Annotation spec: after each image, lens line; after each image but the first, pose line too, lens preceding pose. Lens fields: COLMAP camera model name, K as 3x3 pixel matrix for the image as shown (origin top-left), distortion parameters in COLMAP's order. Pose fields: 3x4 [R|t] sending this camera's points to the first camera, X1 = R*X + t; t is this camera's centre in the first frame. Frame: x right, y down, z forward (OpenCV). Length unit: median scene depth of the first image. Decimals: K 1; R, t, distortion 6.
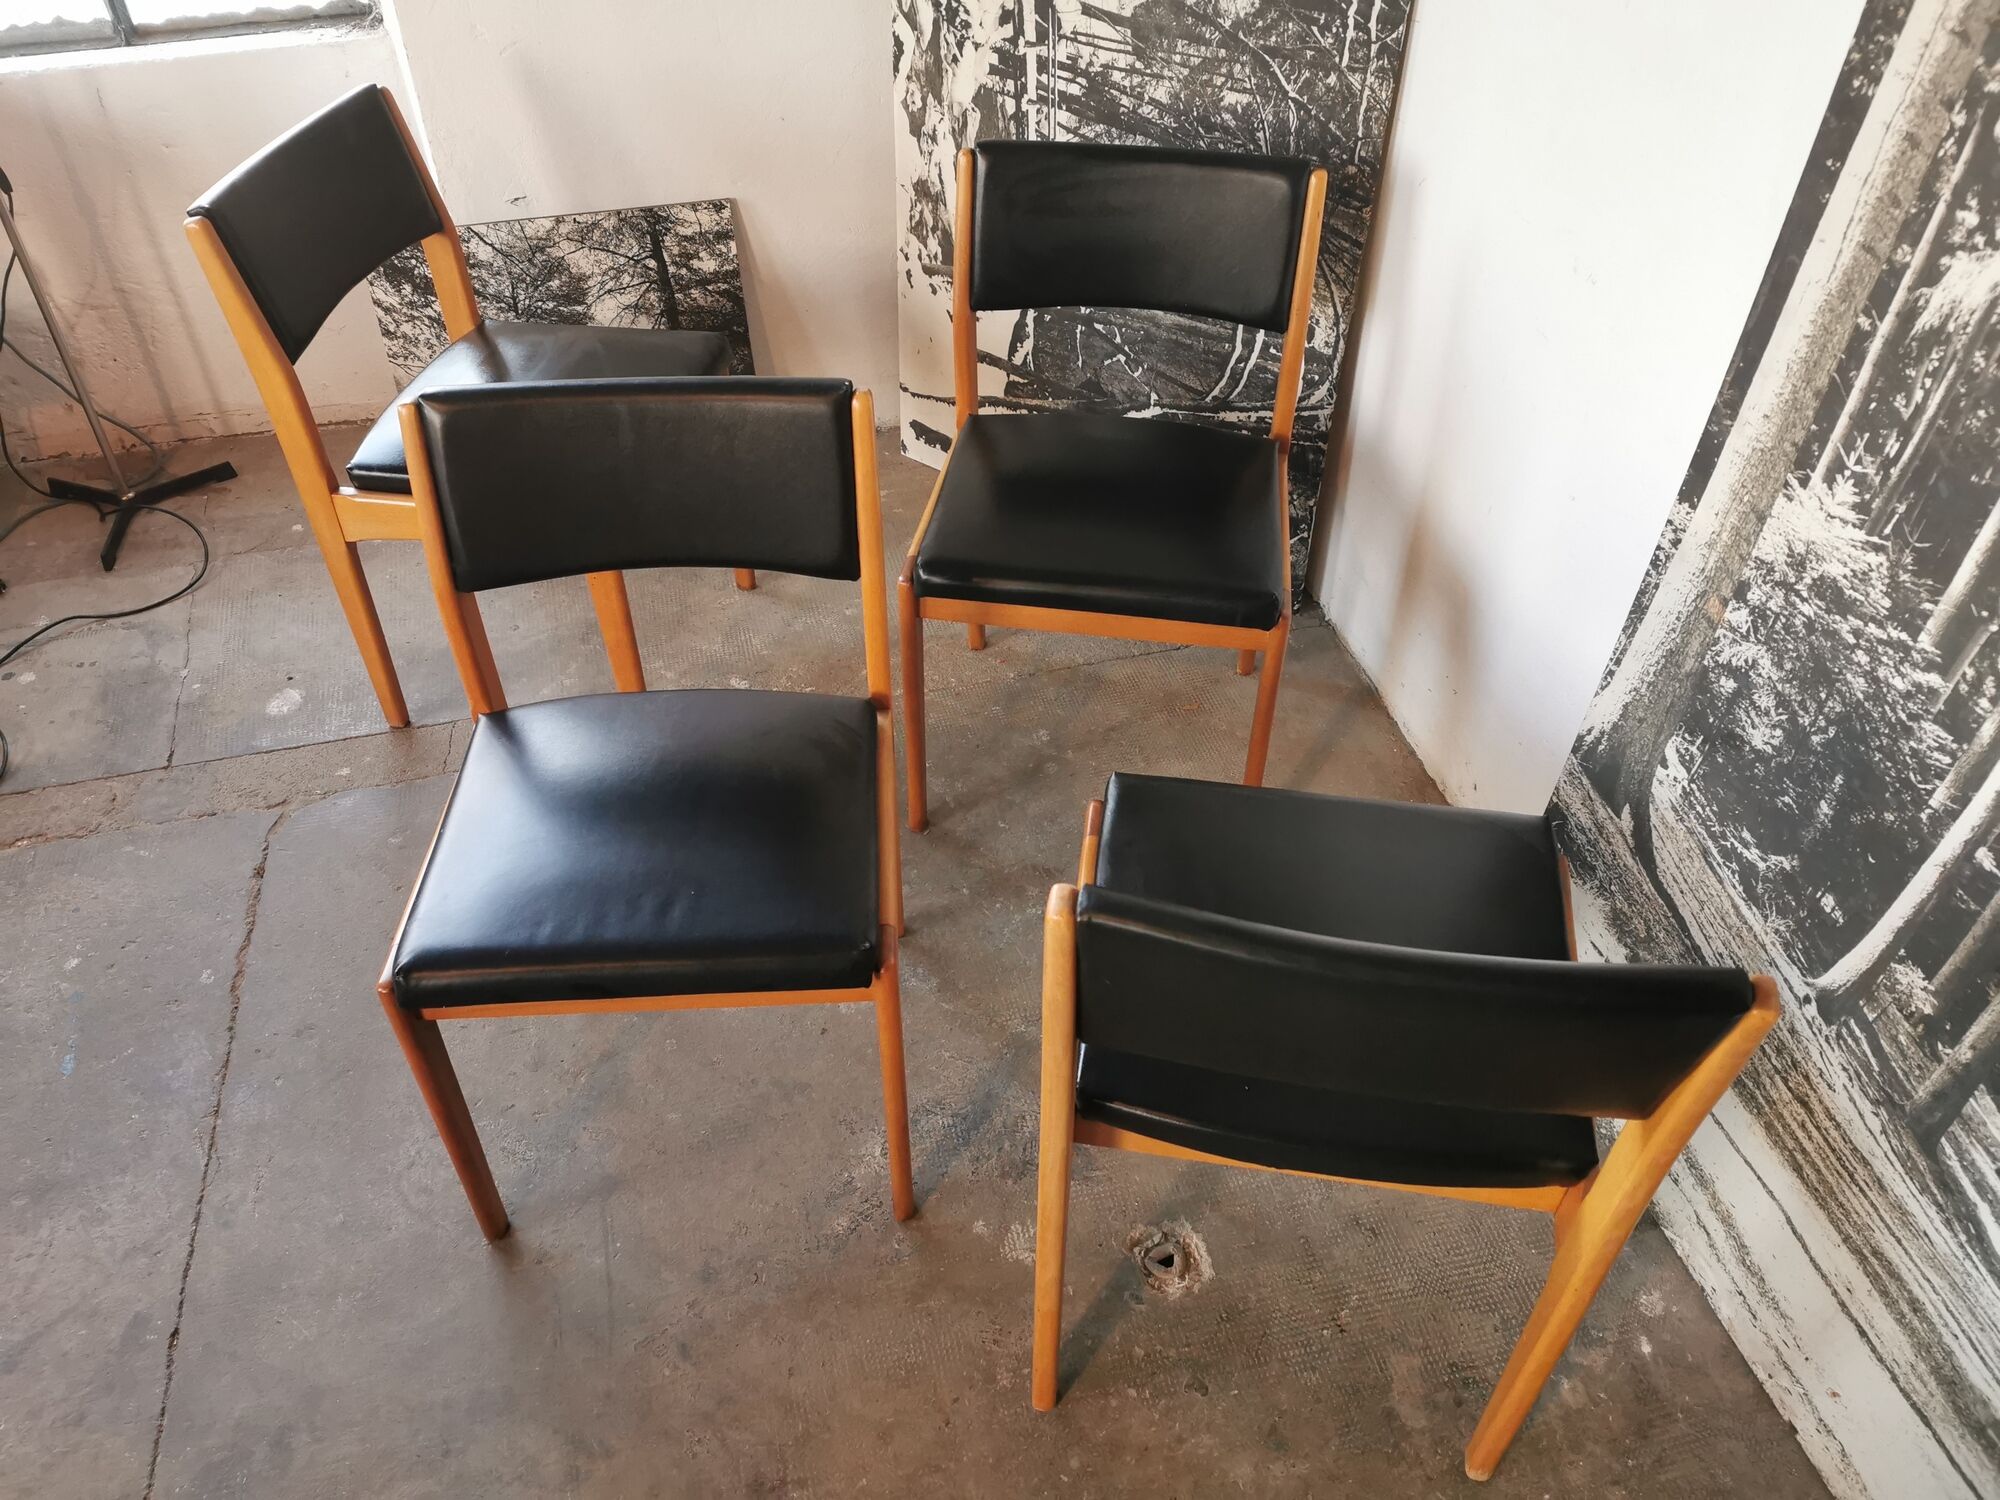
lens RADIAL K [[1538.9, 0, 978.3], [0, 1538.9, 741.7], [0, 0, 1]] dist [0.092895, -0.138663]
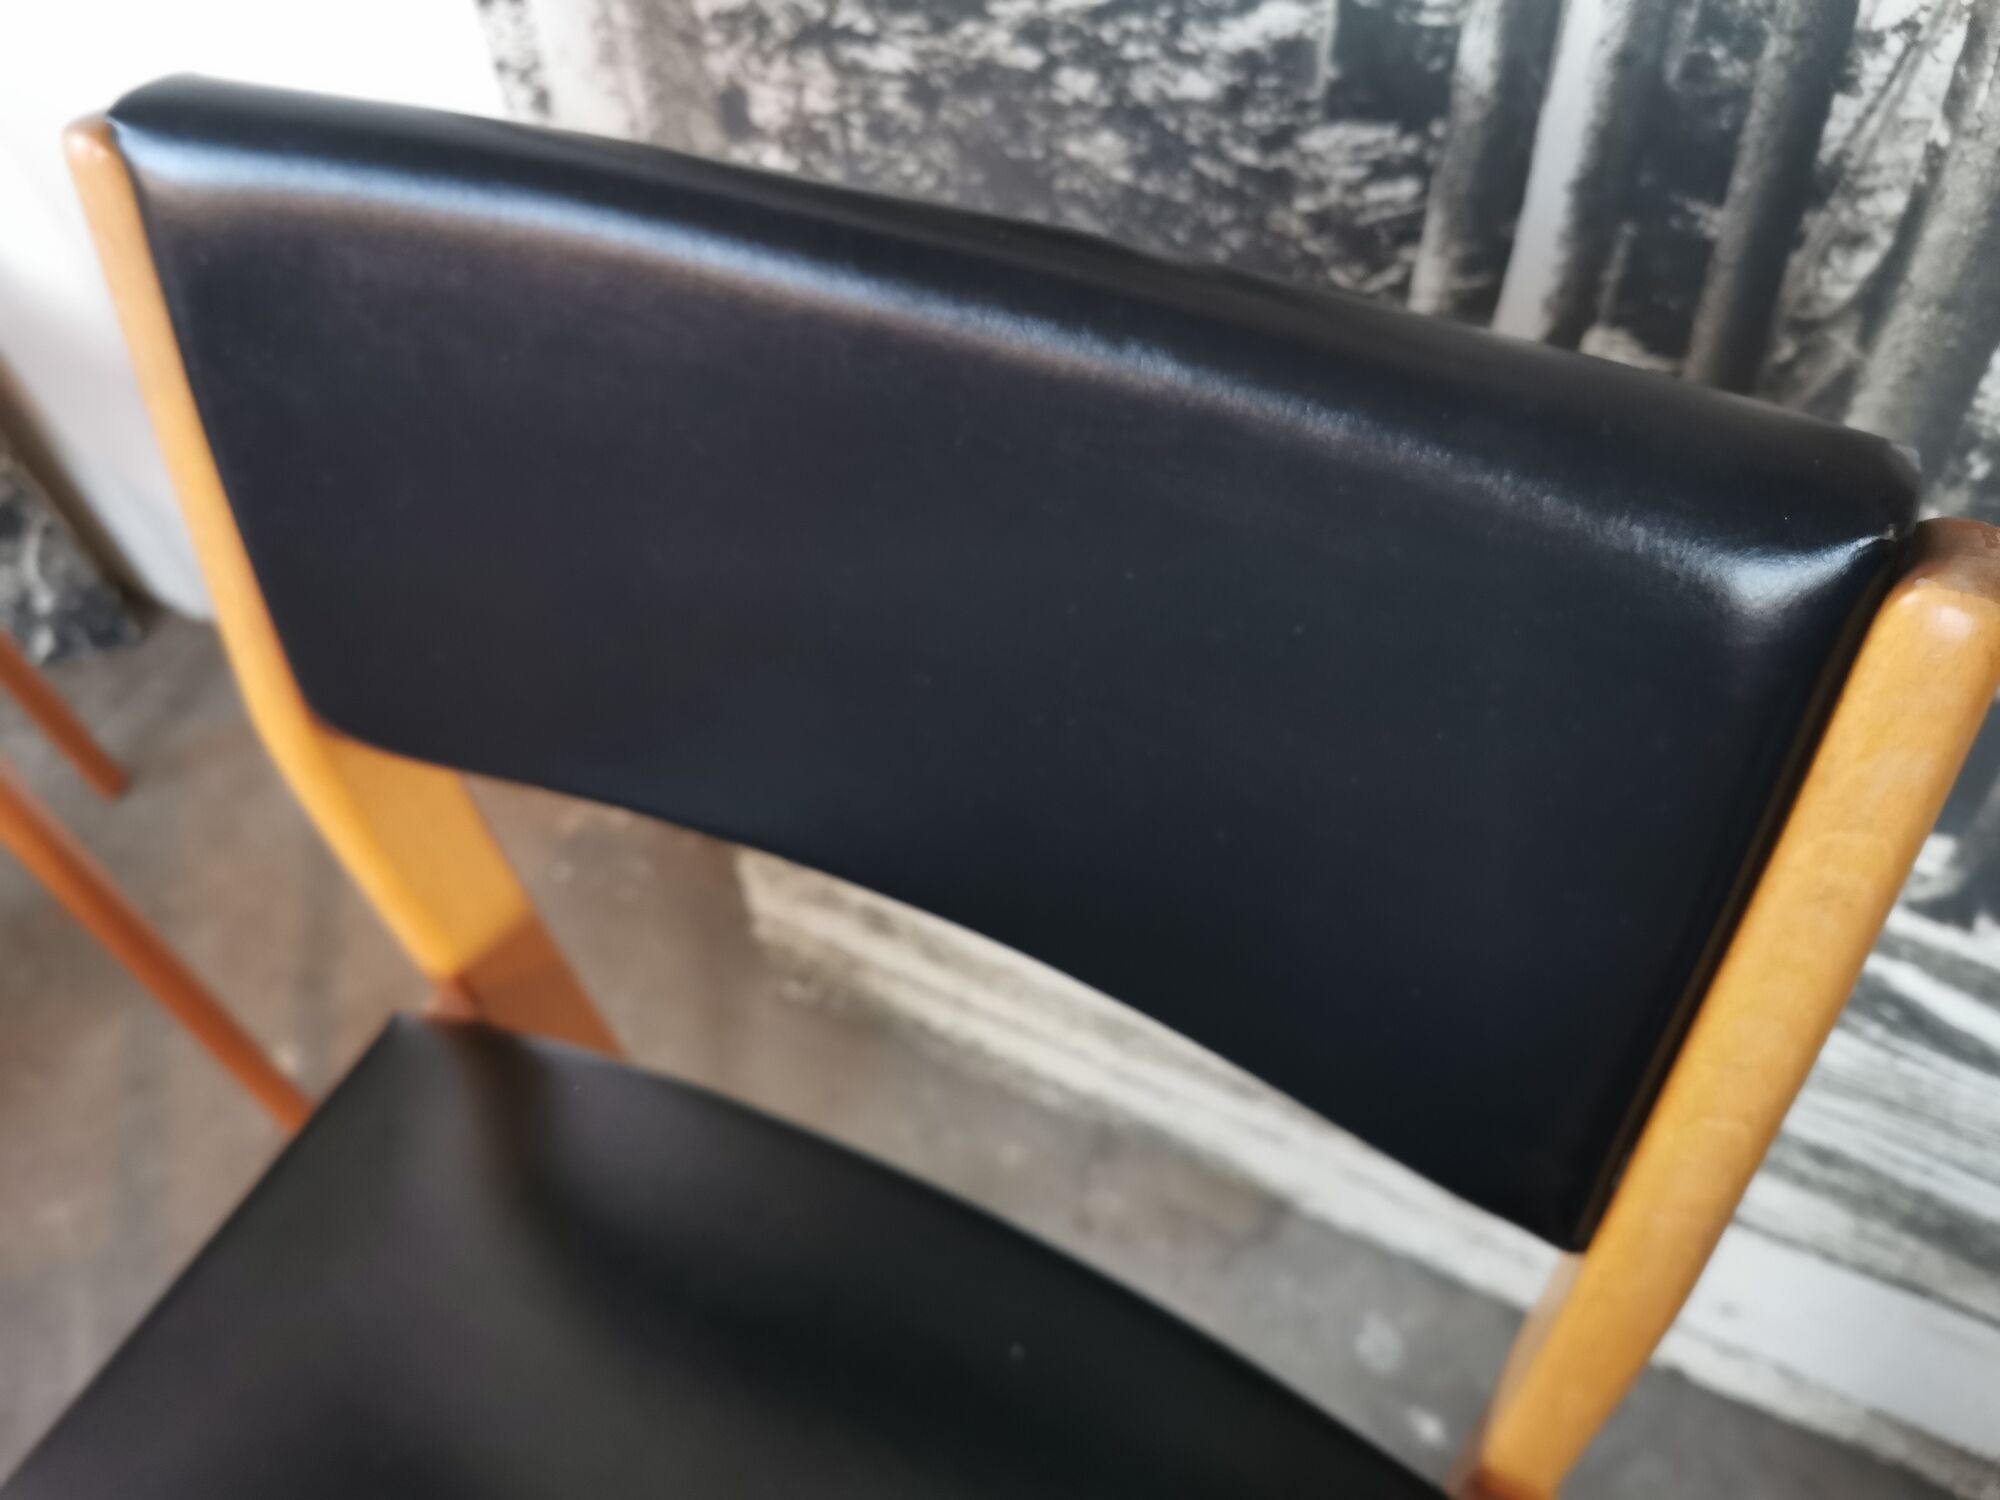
lens RADIAL K [[1569.9, 0, 1000.0], [0, 1569.9, 750.0], [0, 0, 1]] dist [0.071975, -0.144894]
pose [[0.672967, -0.610490, 0.417633, 0.241497], [0.567401, 0.788293, 0.238014, -0.023479], [-0.474523, 0.076790, 0.876887, 0.569626]]
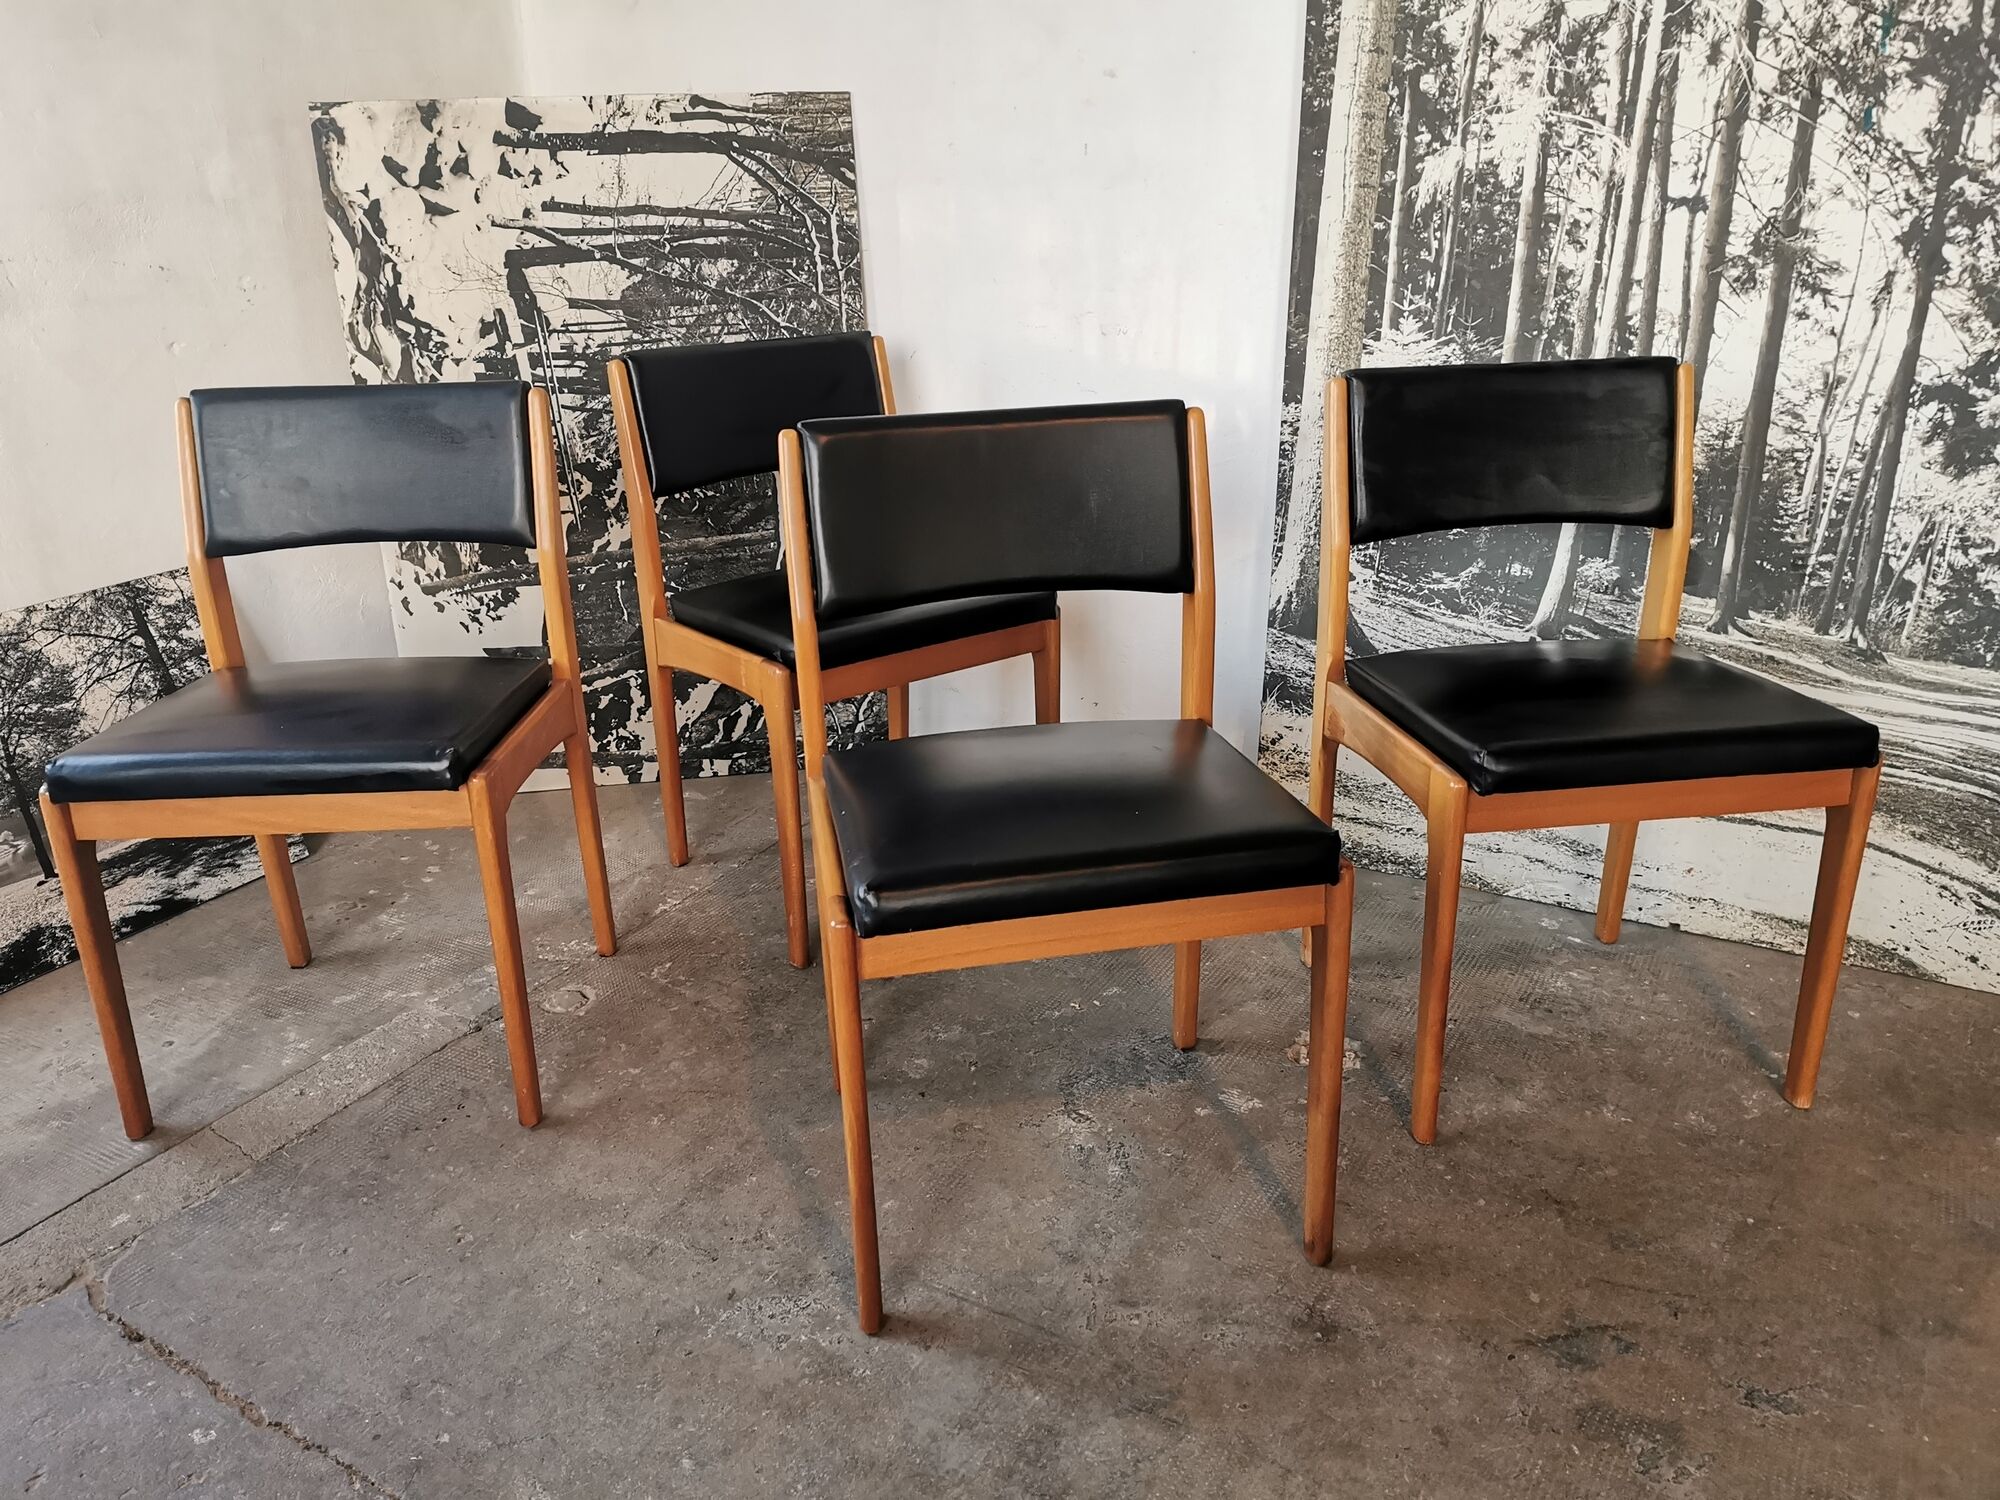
lens RADIAL K [[1538.1, 0, 985.7], [0, 1538.1, 735.8], [0, 0, 1]] dist [0.105480, -0.160255]
pose [[0.693186, -0.259387, 0.672467, -0.799798], [0.499431, 0.845562, -0.188665, 0.240914], [-0.519675, 0.466630, 0.715677, 0.222111]]
